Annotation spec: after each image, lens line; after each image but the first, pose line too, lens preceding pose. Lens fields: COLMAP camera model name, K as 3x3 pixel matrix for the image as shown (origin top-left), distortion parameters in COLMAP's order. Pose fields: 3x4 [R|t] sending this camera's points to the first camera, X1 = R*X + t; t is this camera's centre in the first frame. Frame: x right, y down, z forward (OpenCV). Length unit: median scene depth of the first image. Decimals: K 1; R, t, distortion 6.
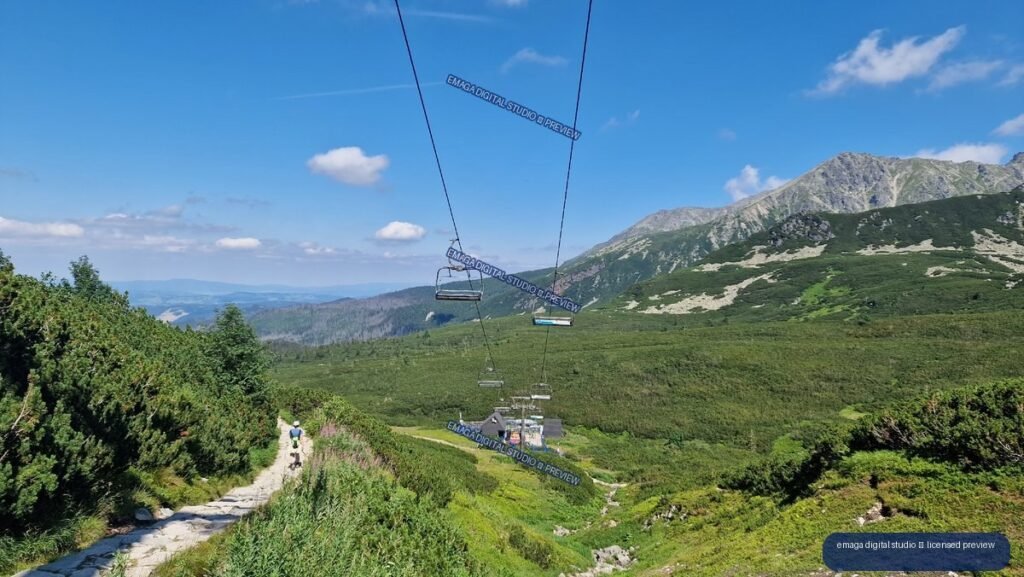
lens RADIAL K [[668.9, 0, 512.0], [0, 668.9, 288.5], [0, 0, 1]] dist [0.121506, -0.124829]
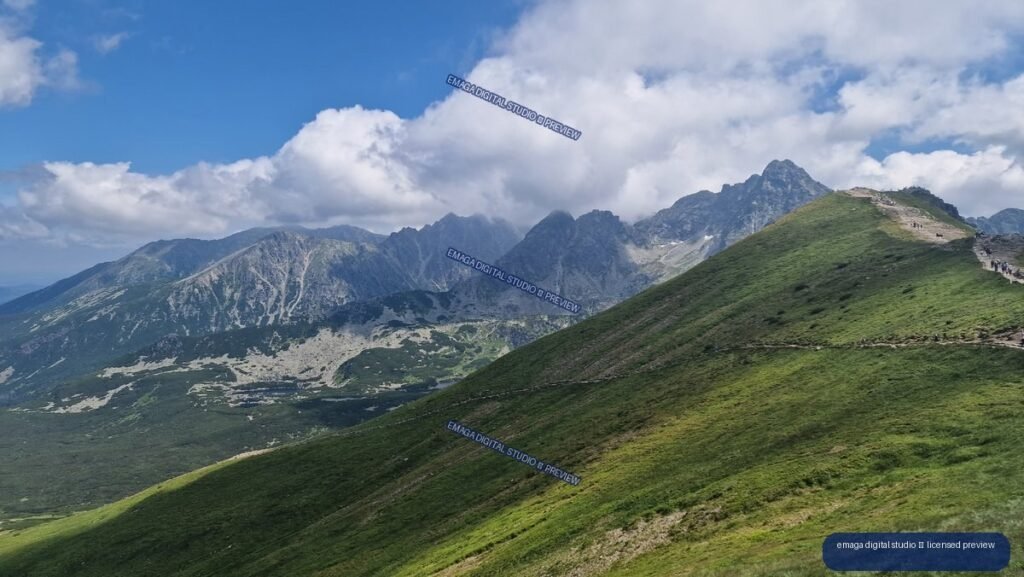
lens RADIAL K [[668.9, 0, 512.0], [0, 668.9, 288.5], [0, 0, 1]] dist [0.121506, -0.124829]
pose [[0.807882, -0.029247, 0.588618, 0.046591], [0.007745, 0.999209, 0.039017, -0.152243], [-0.589293, -0.026962, 0.807469, -0.511571]]
